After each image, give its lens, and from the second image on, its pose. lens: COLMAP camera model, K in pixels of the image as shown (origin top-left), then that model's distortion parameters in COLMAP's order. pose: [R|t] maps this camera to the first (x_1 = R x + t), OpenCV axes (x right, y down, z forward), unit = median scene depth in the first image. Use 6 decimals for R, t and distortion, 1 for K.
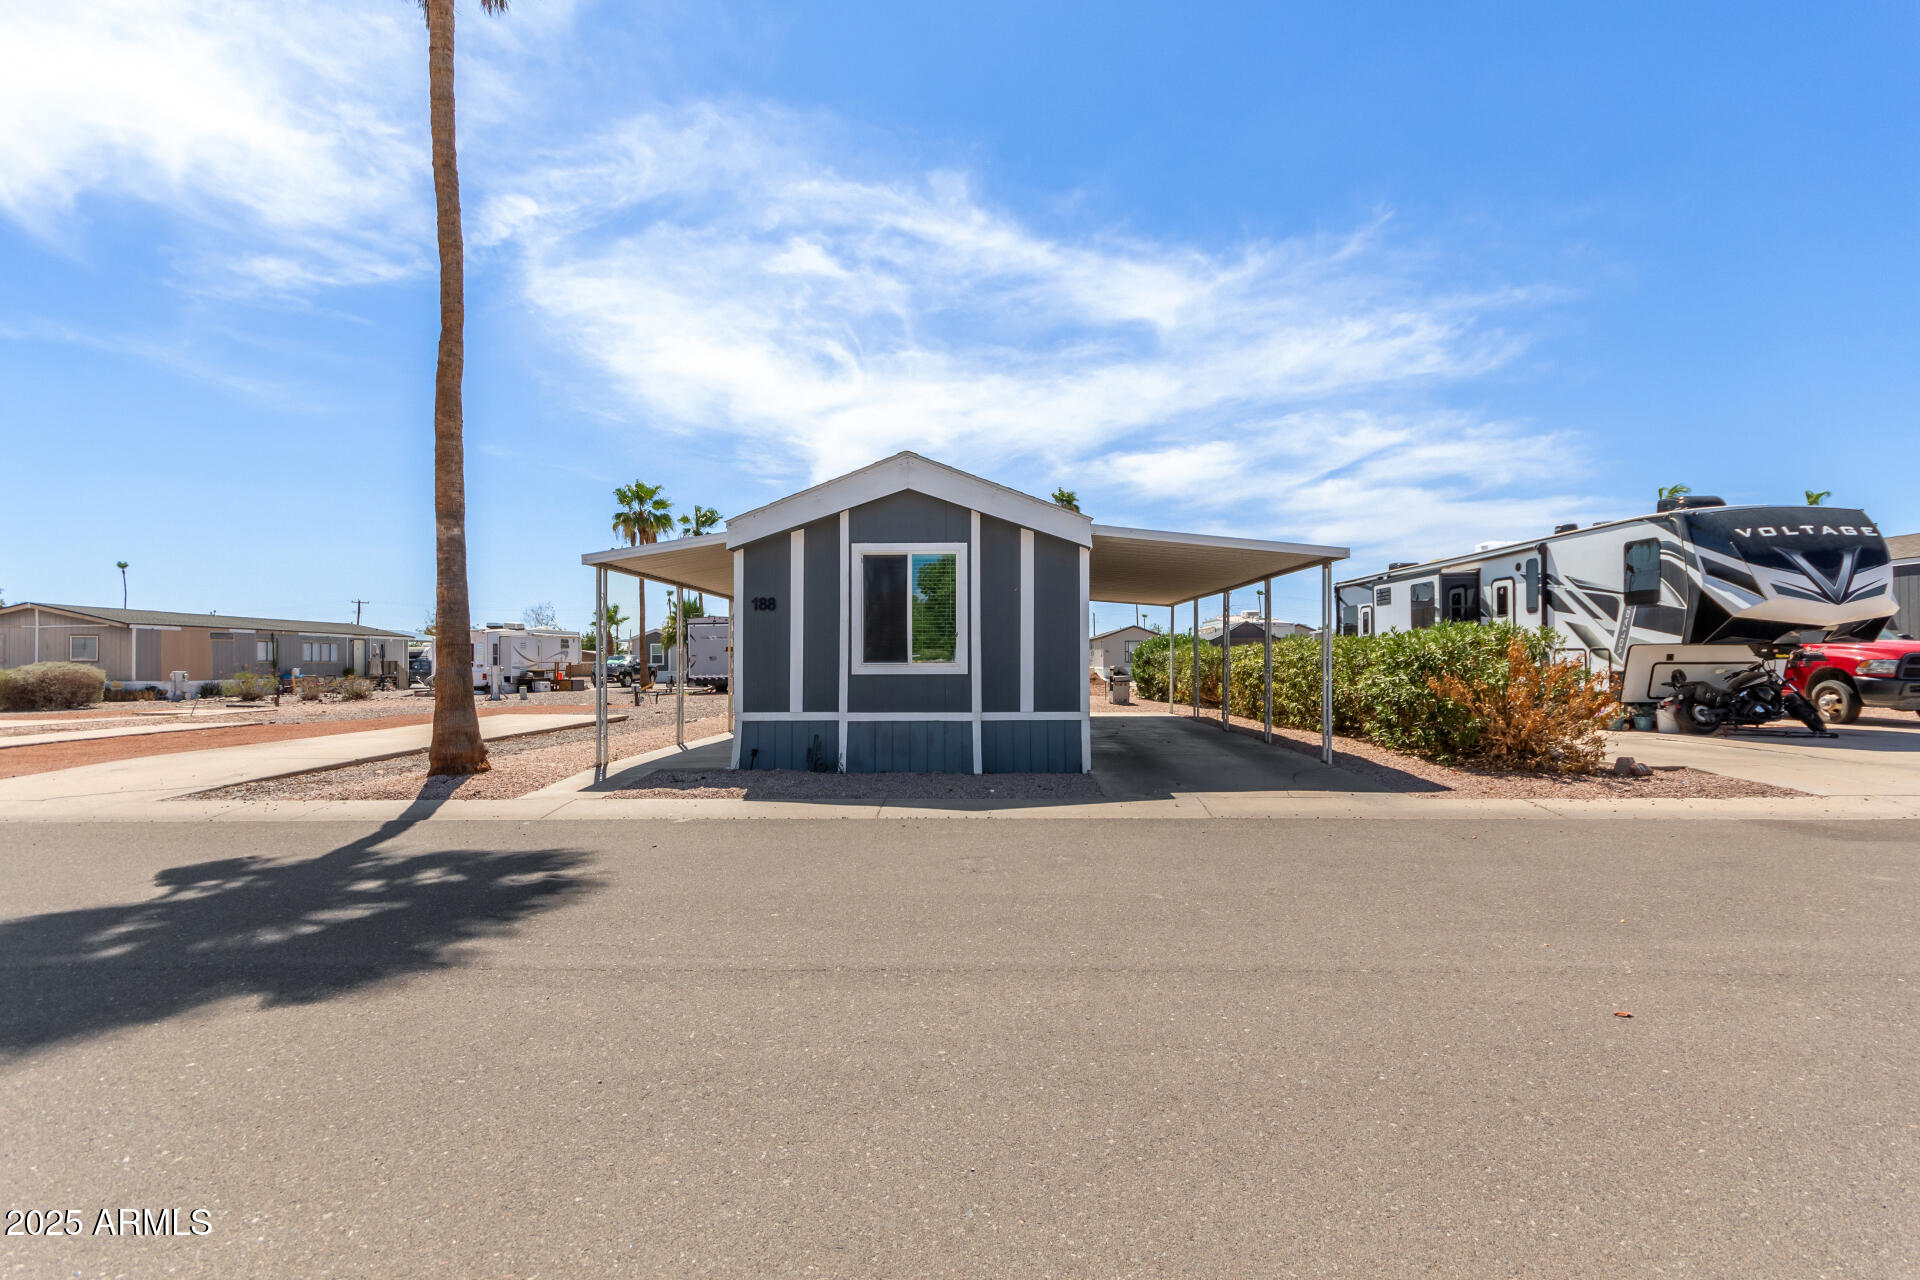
lens RADIAL K [[934.0, 0, 964.0], [0, 934.0, 590.0], [0, 0, 1]] dist [0.002908, -0.000002]
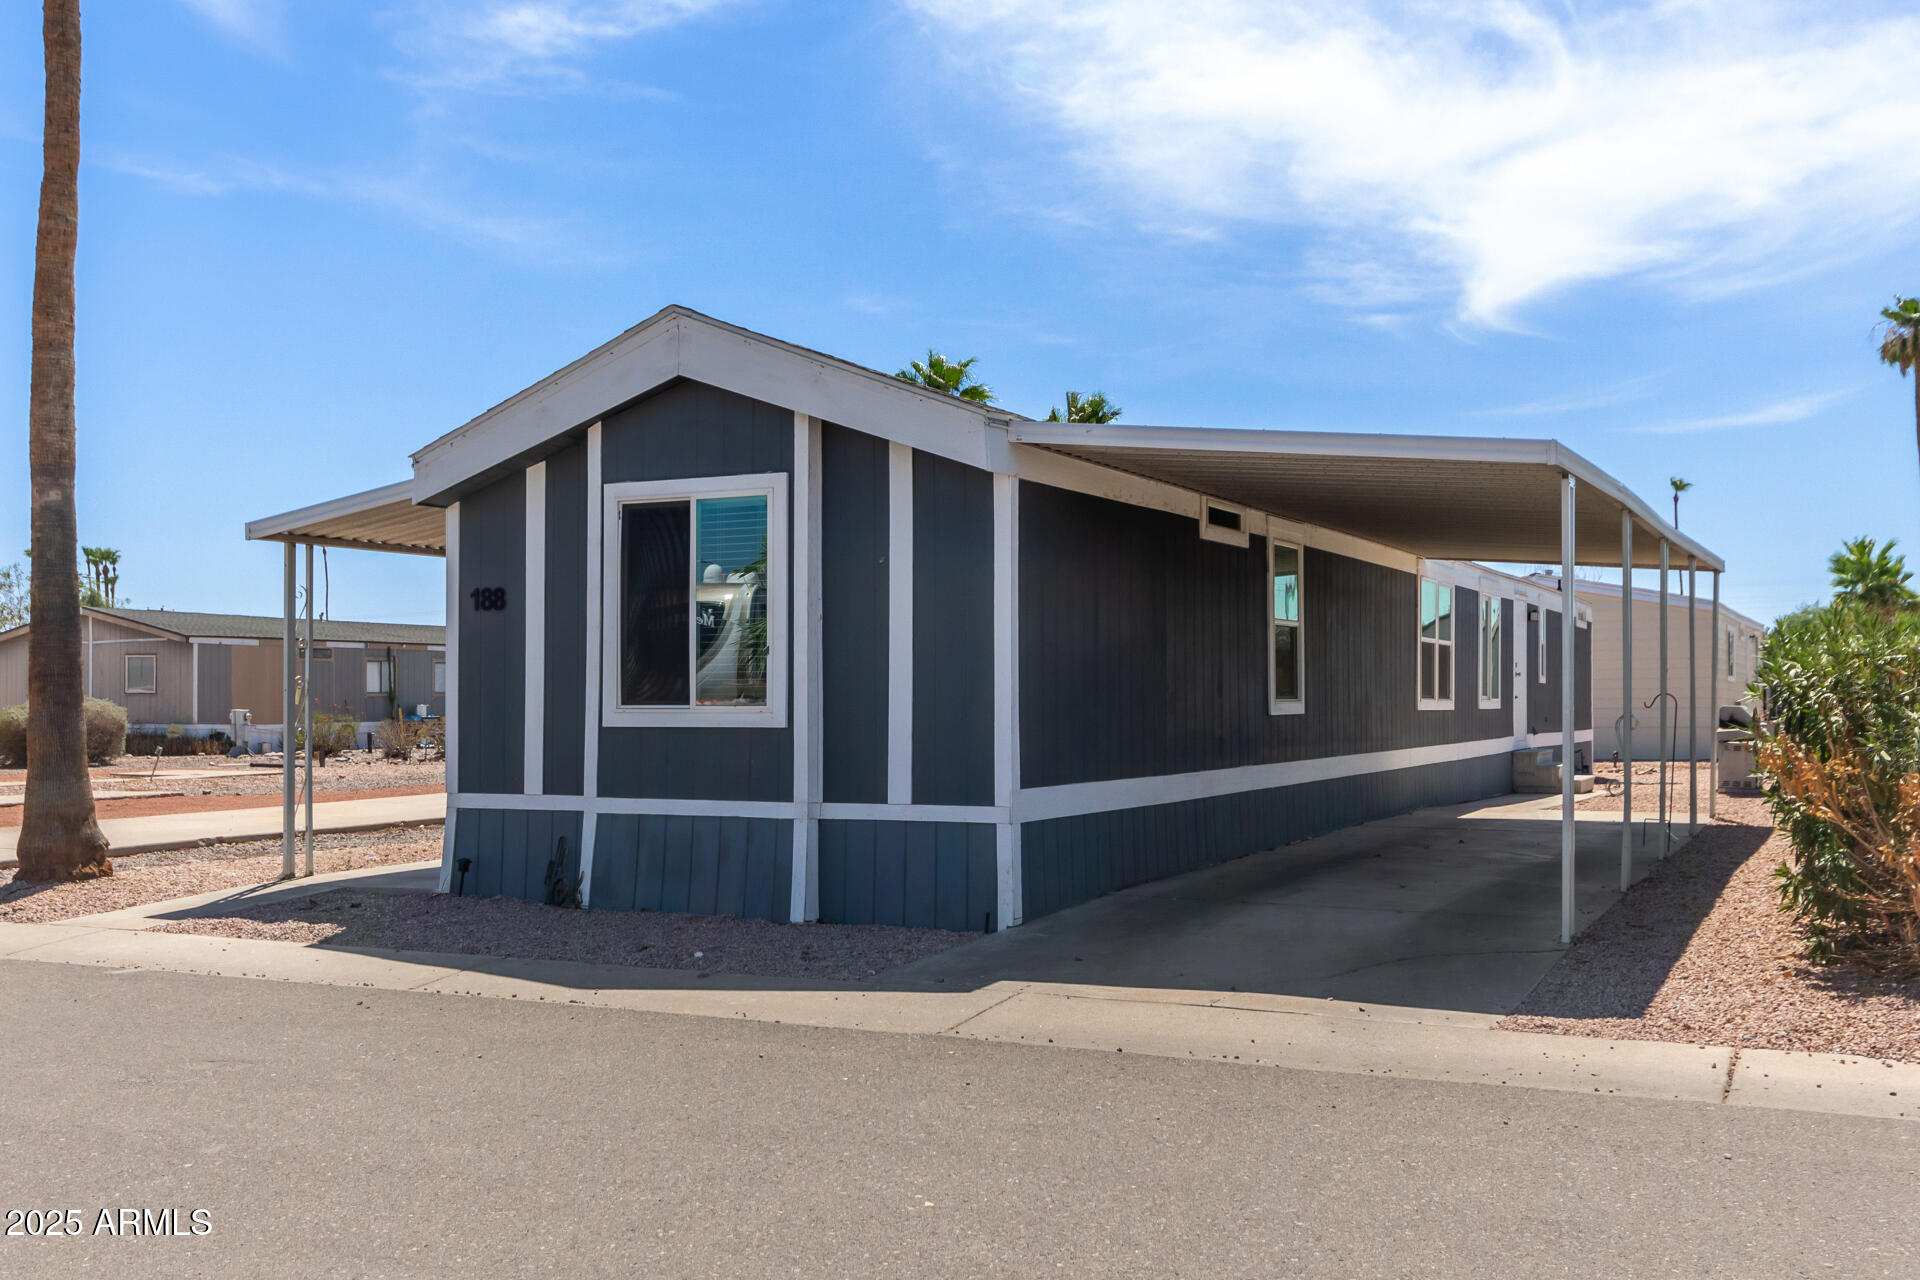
lens RADIAL K [[1946.8, 0, 957.9], [0, 1946.8, 648.9], [0, 0, 1]] dist [-0.003117, -0.013080]
pose [[0.896383, -0.008298, -0.443203, 0.185959], [0.031880, 0.998443, 0.045783, 0.000064], [0.442133, -0.055168, 0.895251, 0.026936]]
